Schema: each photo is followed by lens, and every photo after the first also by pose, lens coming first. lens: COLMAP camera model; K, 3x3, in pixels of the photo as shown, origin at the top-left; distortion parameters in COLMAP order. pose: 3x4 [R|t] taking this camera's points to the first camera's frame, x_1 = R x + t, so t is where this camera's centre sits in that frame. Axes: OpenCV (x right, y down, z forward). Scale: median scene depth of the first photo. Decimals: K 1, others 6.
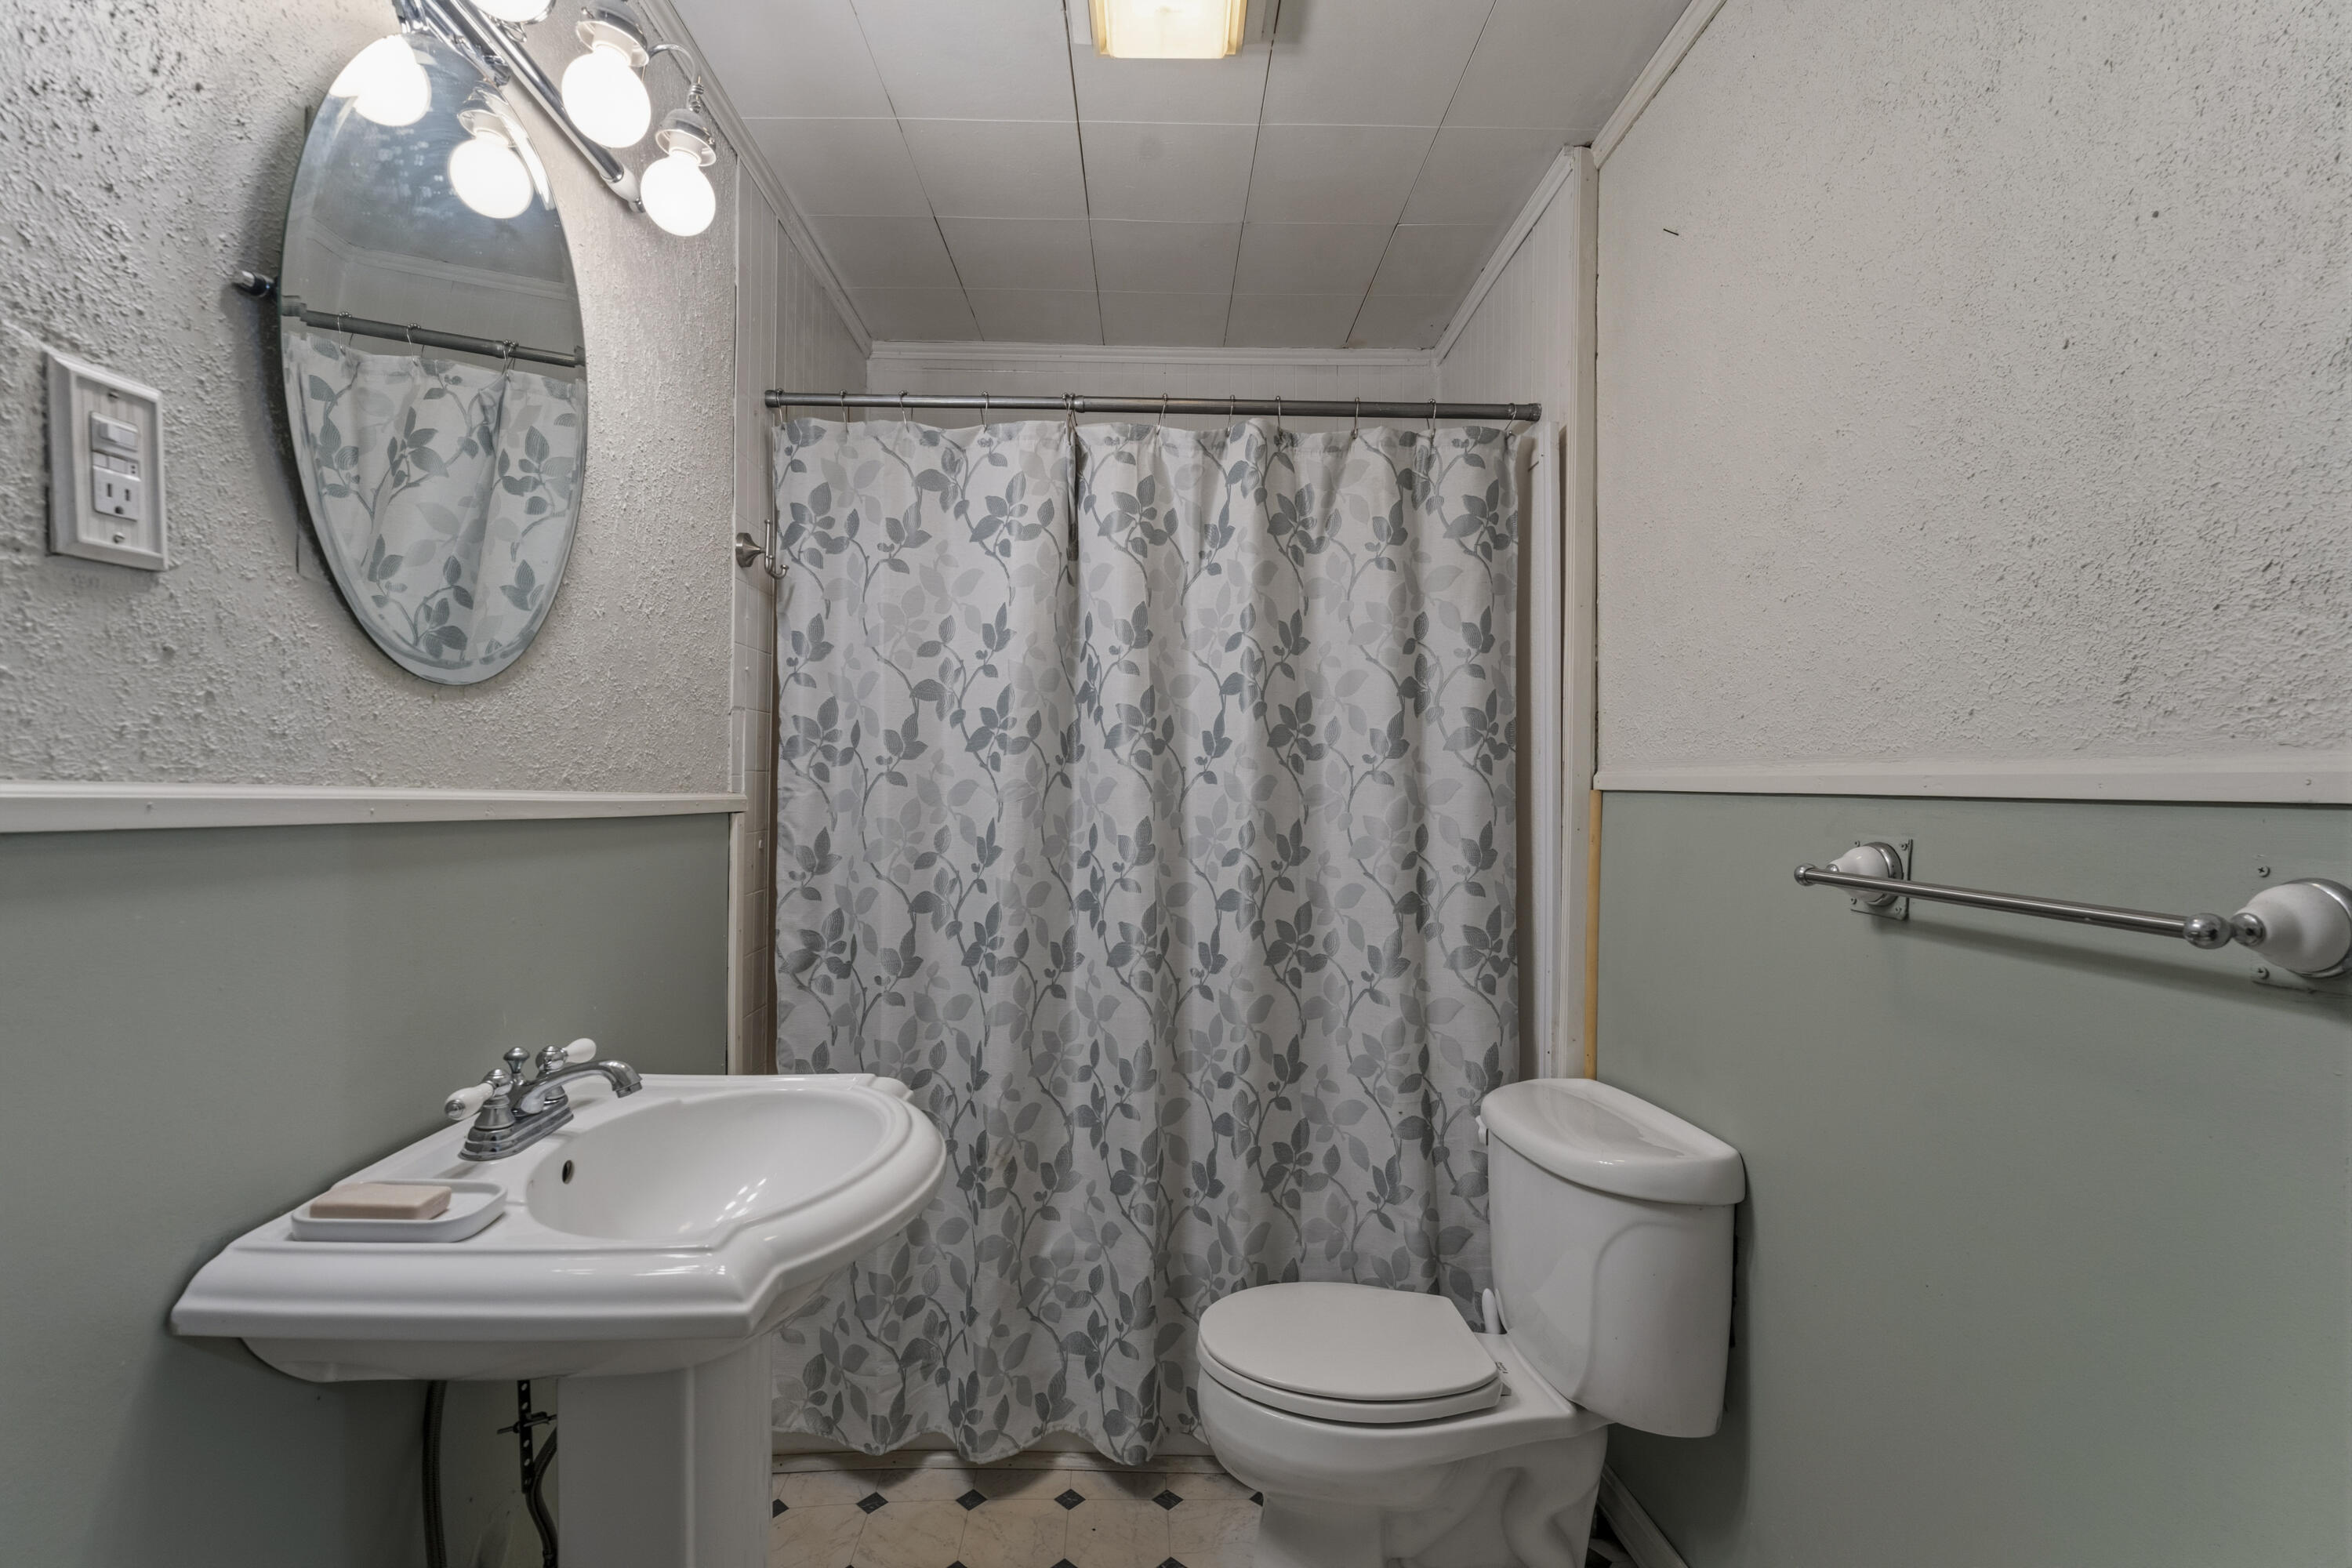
lens RADIAL K [[1049.1, 0, 1176.0], [0, 1049.1, 784.0], [0, 0, 1]] dist [0.000771, -0.000782]
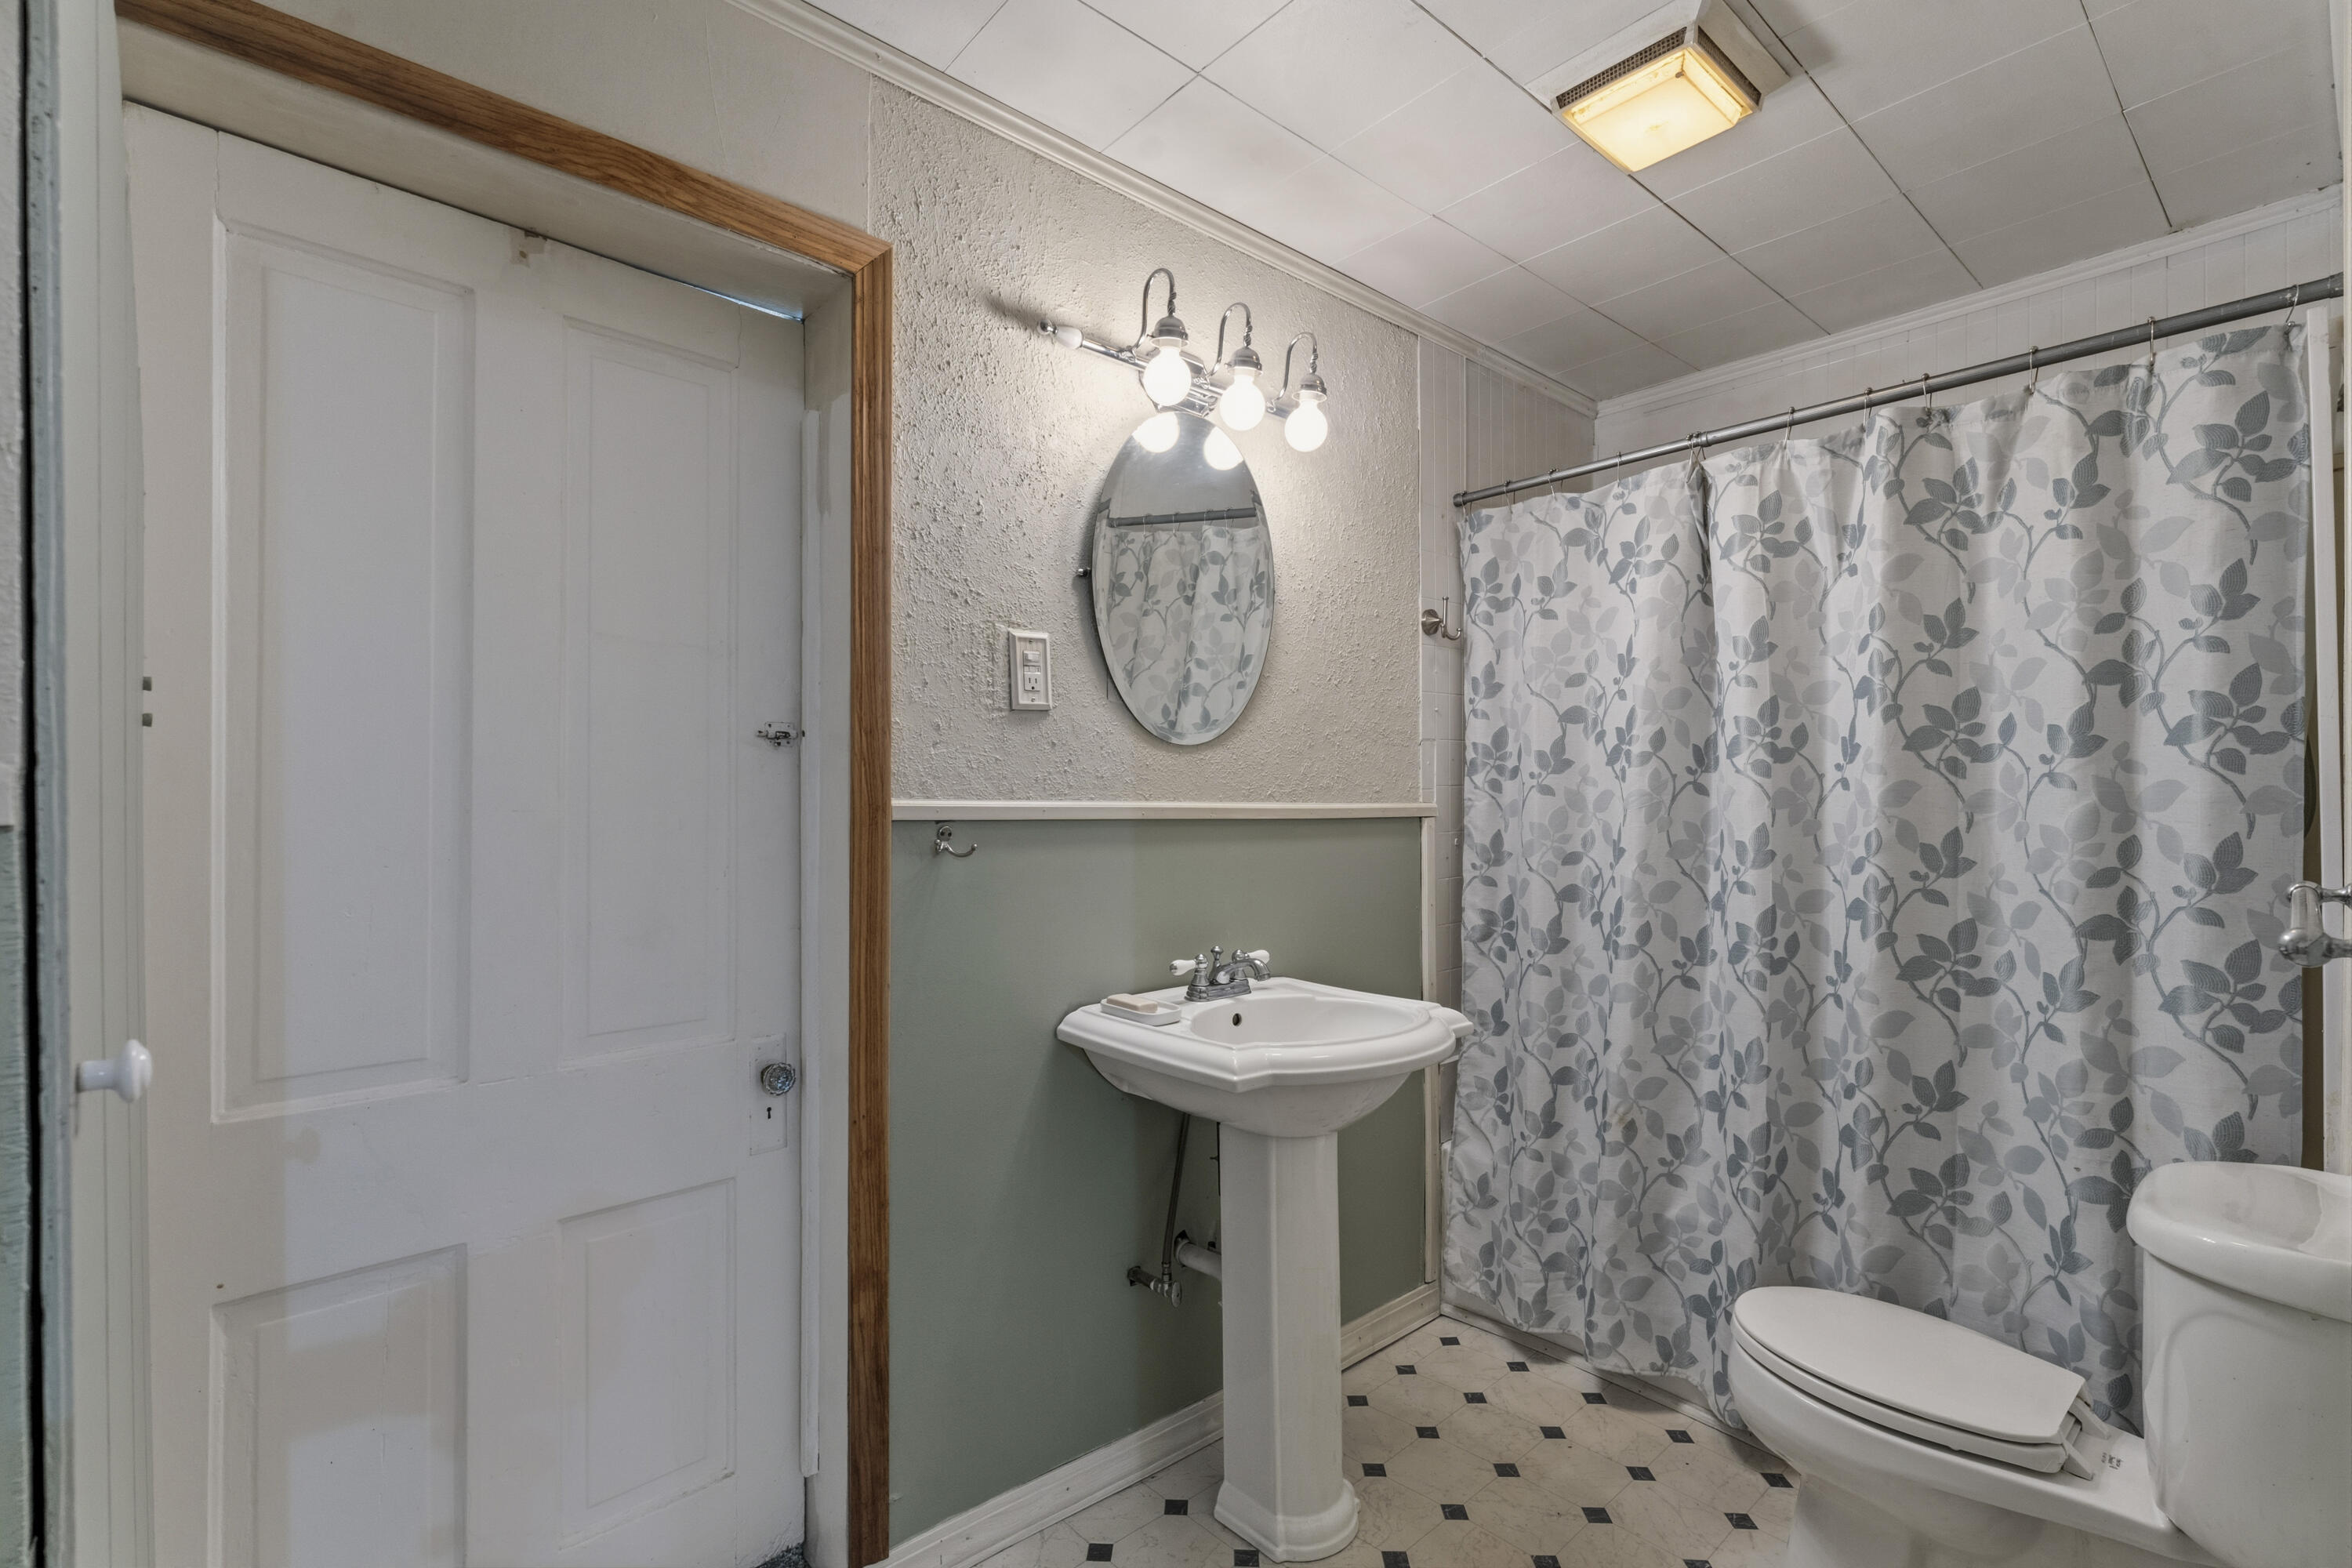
lens RADIAL K [[1049.1, 0, 1176.0], [0, 1049.1, 784.0], [0, 0, 1]] dist [0.000771, -0.000782]
pose [[0.650271, -0.019611, -0.759449, 0.377703], [0.013007, 0.999808, -0.014680, 0.000185], [0.759591, -0.000332, 0.650401, -0.117775]]
